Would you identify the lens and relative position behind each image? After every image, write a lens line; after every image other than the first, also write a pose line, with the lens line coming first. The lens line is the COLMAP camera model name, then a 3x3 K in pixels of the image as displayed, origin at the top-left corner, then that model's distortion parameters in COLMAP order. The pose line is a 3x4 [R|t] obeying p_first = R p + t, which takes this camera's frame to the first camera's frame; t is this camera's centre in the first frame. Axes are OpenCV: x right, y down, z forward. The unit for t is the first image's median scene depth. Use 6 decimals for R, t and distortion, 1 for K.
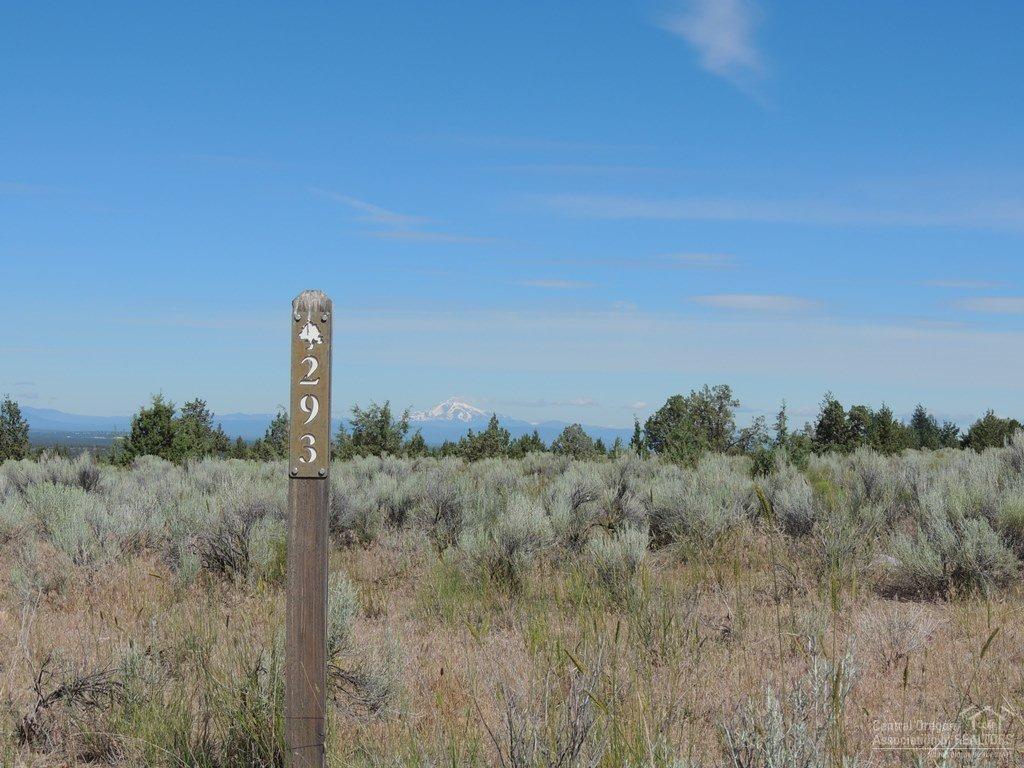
lens RADIAL K [[1813.9, 0, 512.0], [0, 1813.9, 384.0], [0, 0, 1]] dist [-0.014297, 0.063232]
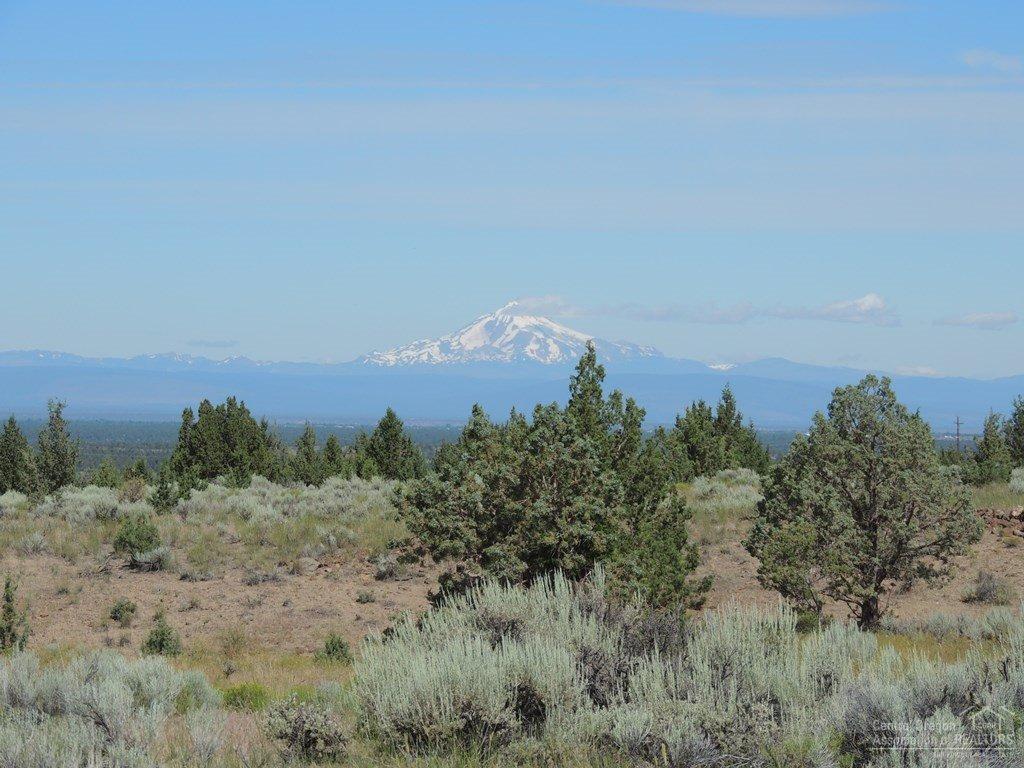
lens RADIAL K [[4626.9, 0, 512.0], [0, 4626.9, 384.0], [0, 0, 1]] dist [0.070771, 0.439539]
pose [[0.999317, -0.016688, -0.032981, 0.002407], [0.017520, 0.999532, 0.025077, 0.003493], [0.032547, -0.025637, 0.999141, 0.244912]]
